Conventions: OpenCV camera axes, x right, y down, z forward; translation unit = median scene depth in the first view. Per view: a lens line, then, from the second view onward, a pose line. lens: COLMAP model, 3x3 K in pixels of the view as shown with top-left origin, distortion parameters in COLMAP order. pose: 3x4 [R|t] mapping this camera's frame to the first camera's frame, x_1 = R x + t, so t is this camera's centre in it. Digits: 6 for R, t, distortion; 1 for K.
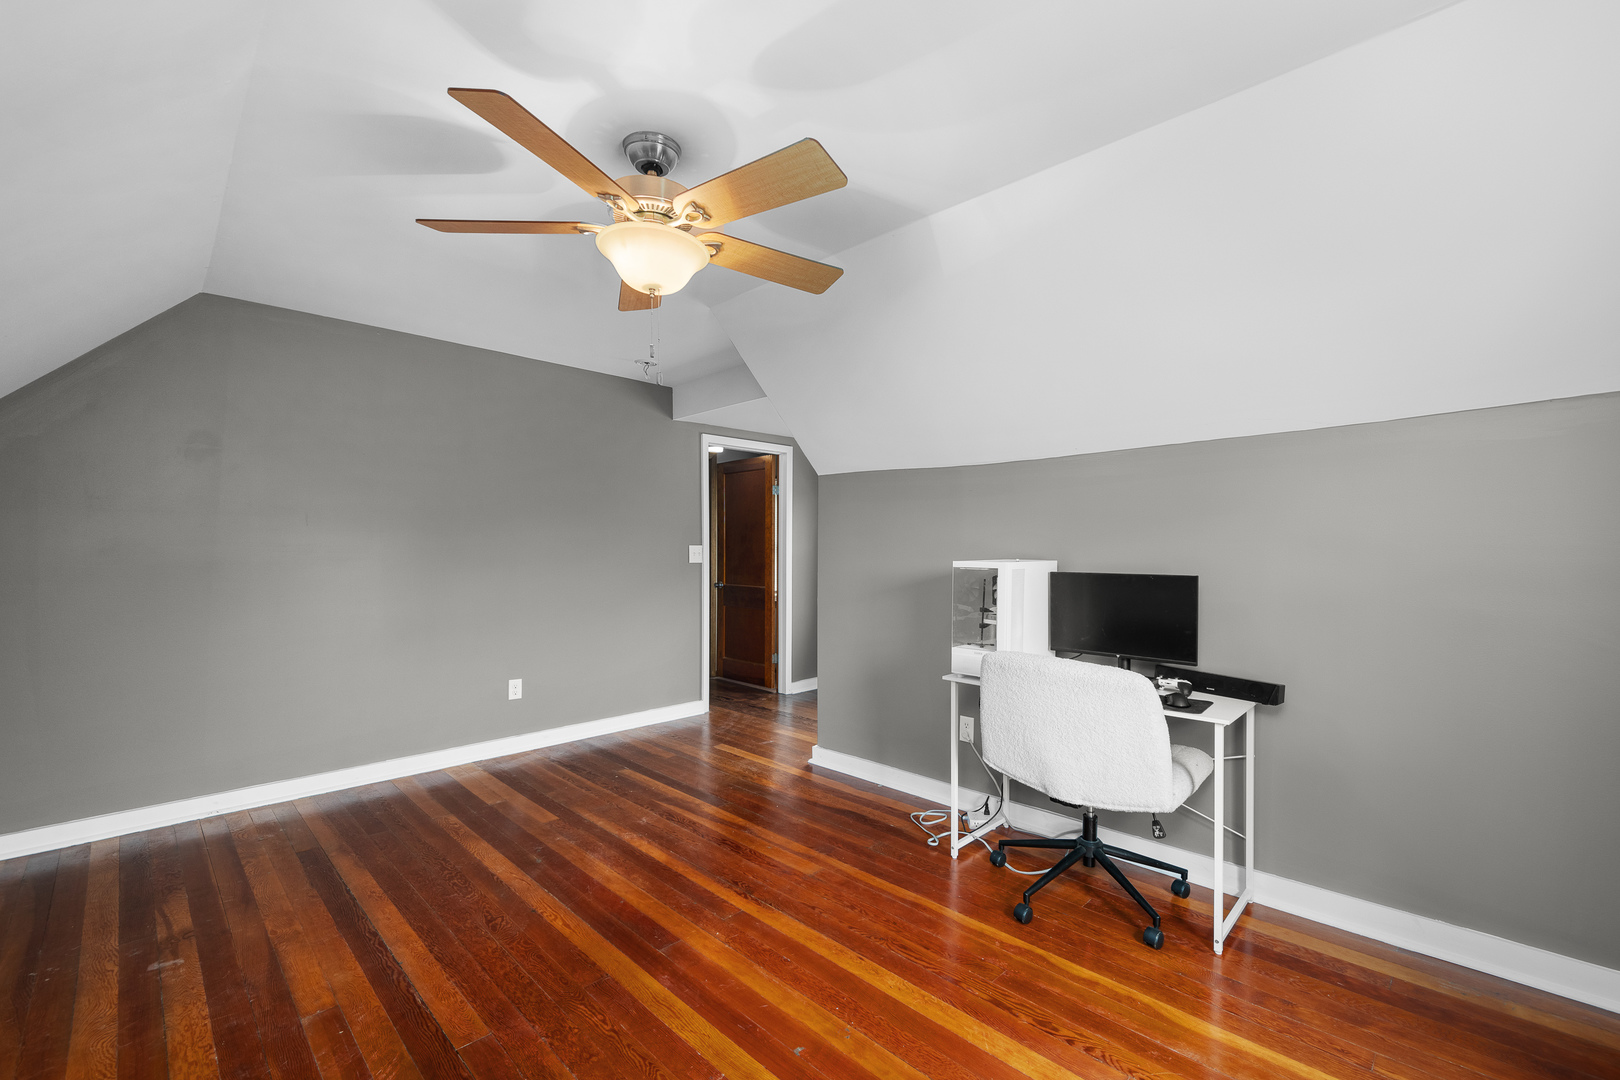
lens RADIAL K [[668.7, 0, 803.8], [0, 668.7, 542.0], [0, 0, 1]] dist [-0.001318, -0.000080]
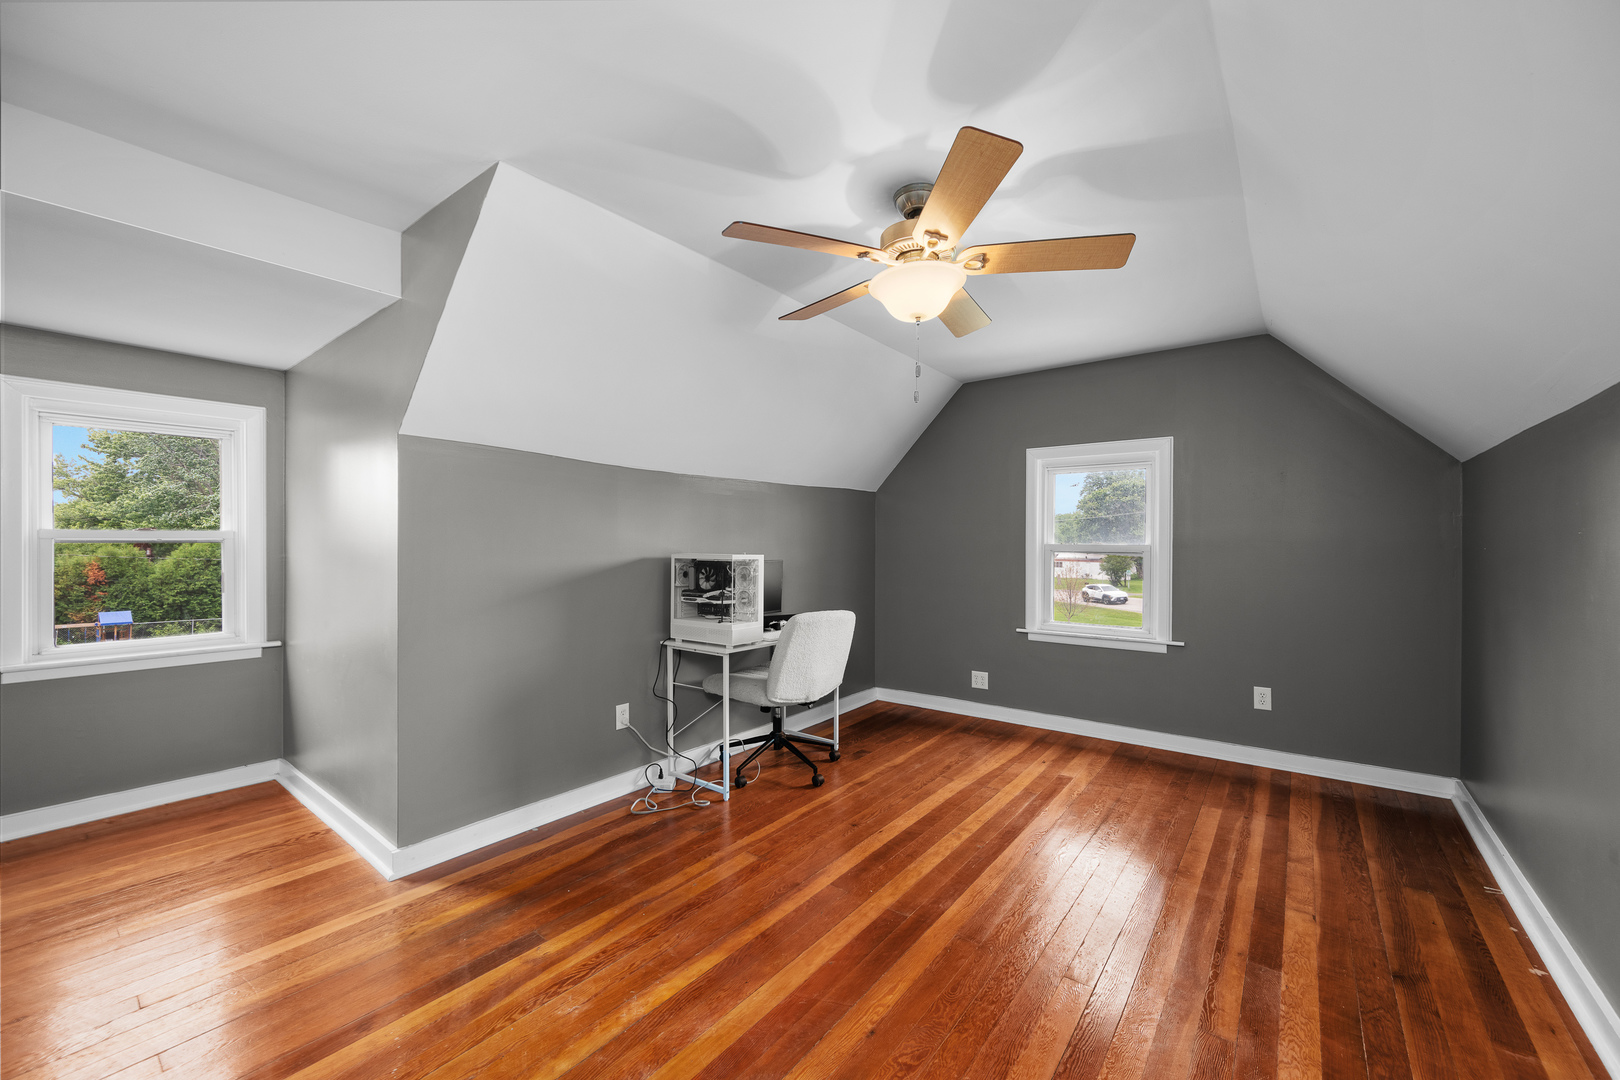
lens RADIAL K [[639.4, 0, 816.1], [0, 639.4, 541.7], [0, 0, 1]] dist [-0.002367, -0.000957]
pose [[-0.129531, 0.001768, 0.991574, -1.026095], [-0.012889, 0.999911, -0.003467, 0.005005], [-0.991492, -0.013229, -0.129496, 1.077982]]
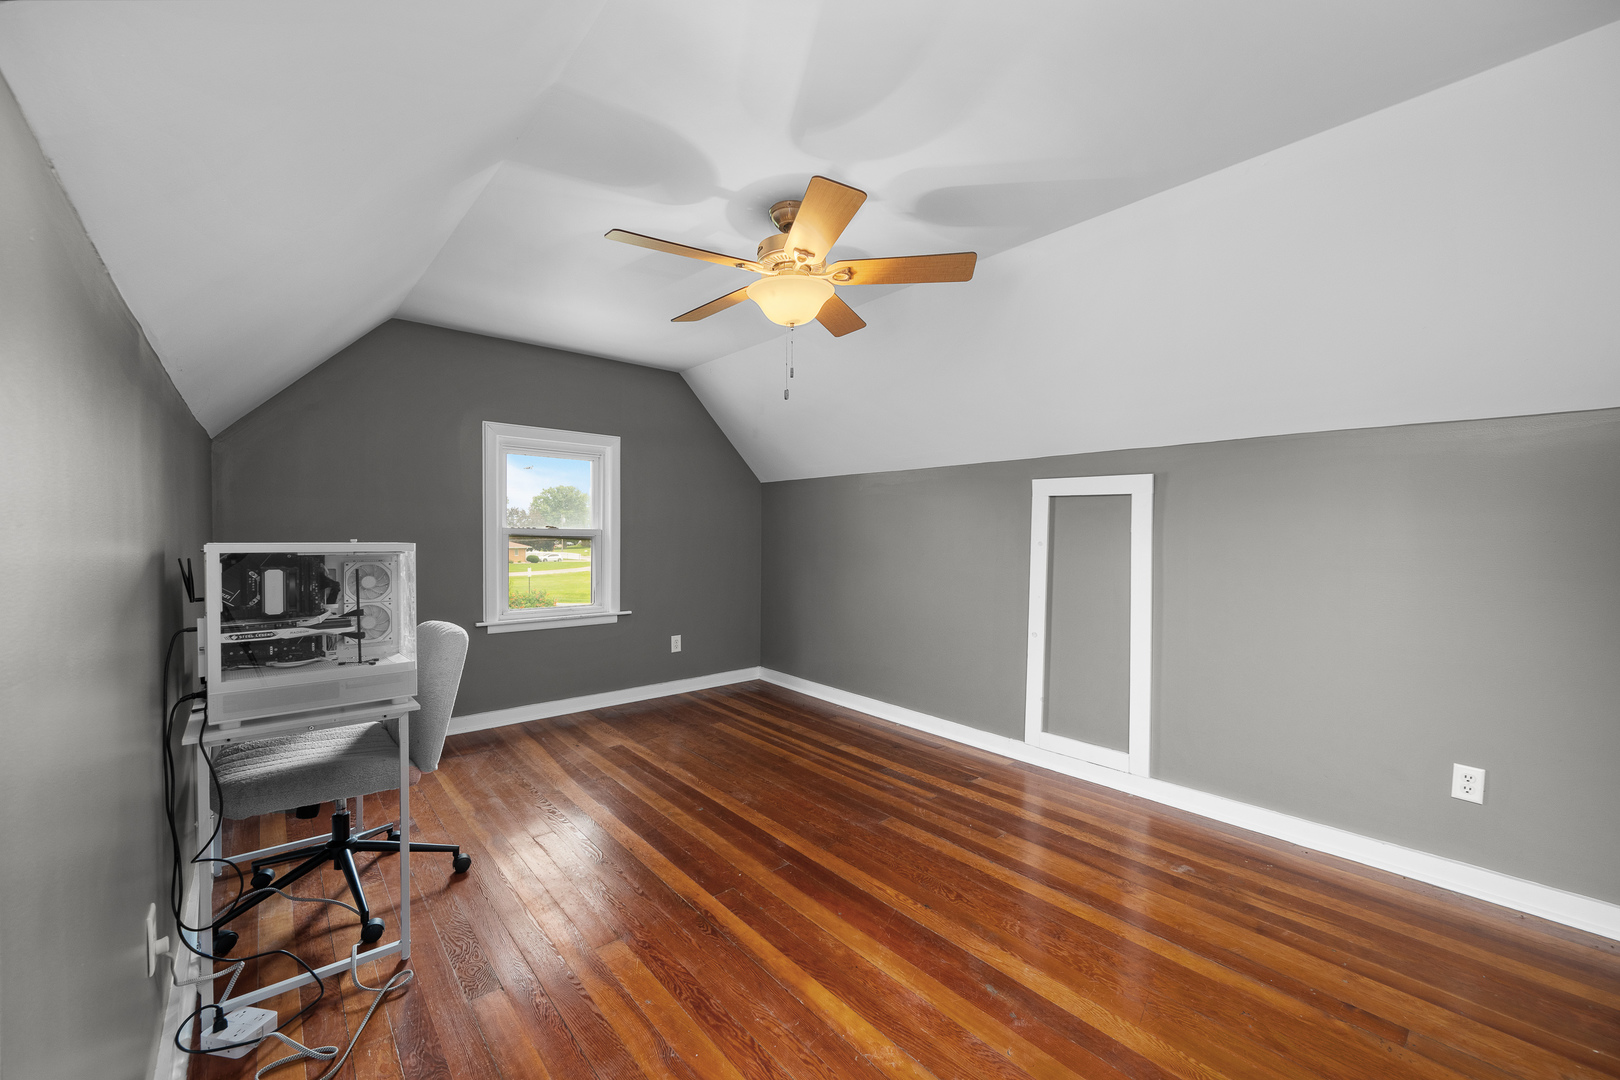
lens RADIAL K [[639.4, 0, 815.4], [0, 639.4, 545.3], [0, 0, 1]] dist [-0.002367, -0.000957]
pose [[-0.998489, -0.009999, 0.054037, -0.267567], [-0.009570, 0.999921, 0.008183, 0.020185], [-0.054114, 0.007653, -0.998505, 1.793489]]
